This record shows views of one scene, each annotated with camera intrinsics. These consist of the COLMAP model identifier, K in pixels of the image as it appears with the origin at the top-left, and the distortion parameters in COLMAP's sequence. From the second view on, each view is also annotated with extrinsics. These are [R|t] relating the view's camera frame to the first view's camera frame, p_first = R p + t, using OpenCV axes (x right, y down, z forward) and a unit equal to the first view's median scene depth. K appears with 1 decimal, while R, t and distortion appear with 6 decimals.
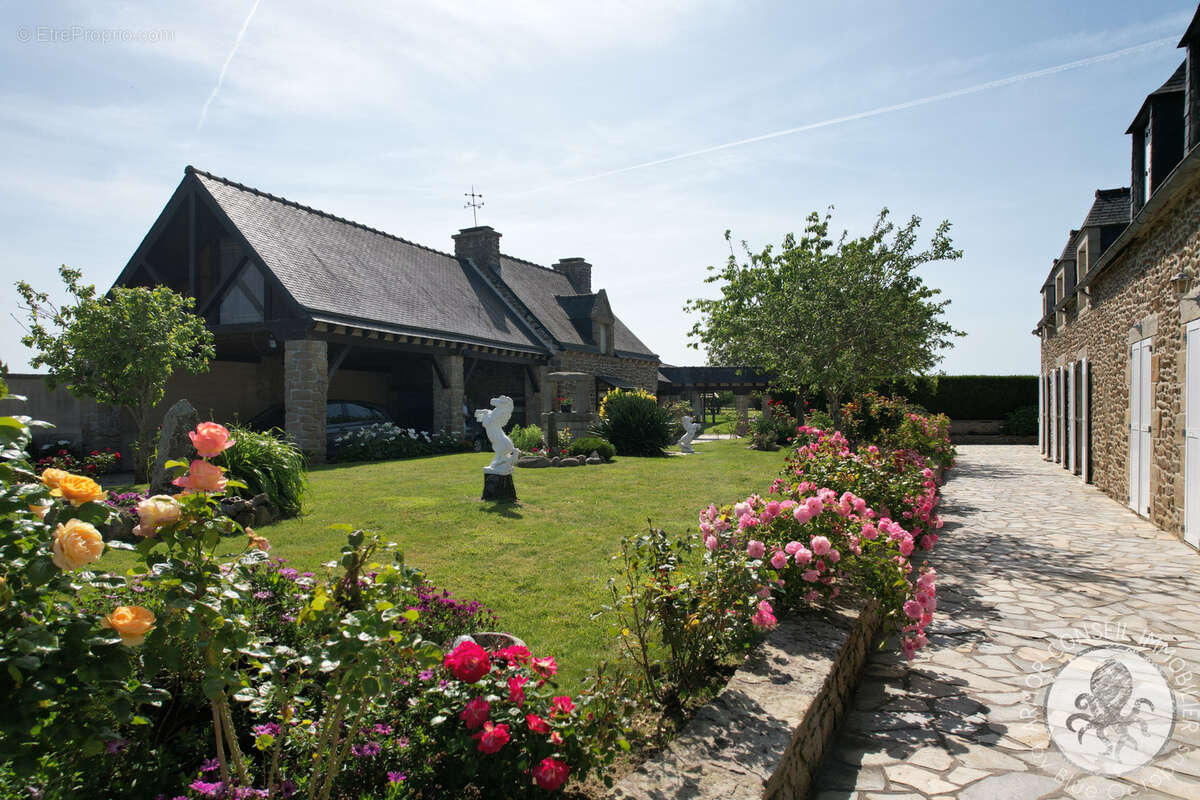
lens RADIAL K [[762.2, 0, 603.4], [0, 762.2, 419.7], [0, 0, 1]] dist [-0.076272, 0.065375]
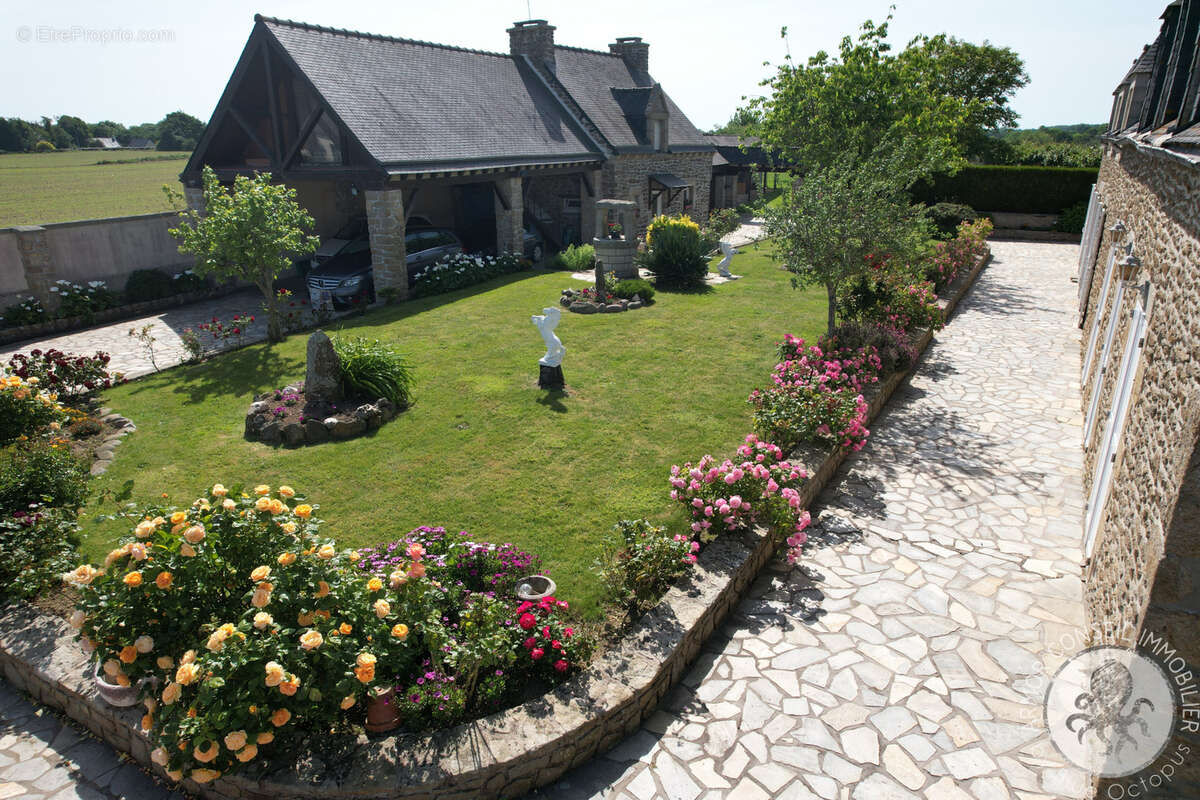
lens RADIAL K [[762.2, 0, 601.9], [0, 762.2, 415.7], [0, 0, 1]] dist [-0.076272, 0.065375]
pose [[0.996268, 0.026704, -0.082073, 0.033728], [0.002041, 0.943373, 0.331727, -0.155276], [0.086284, -0.330657, 0.939798, -0.142789]]
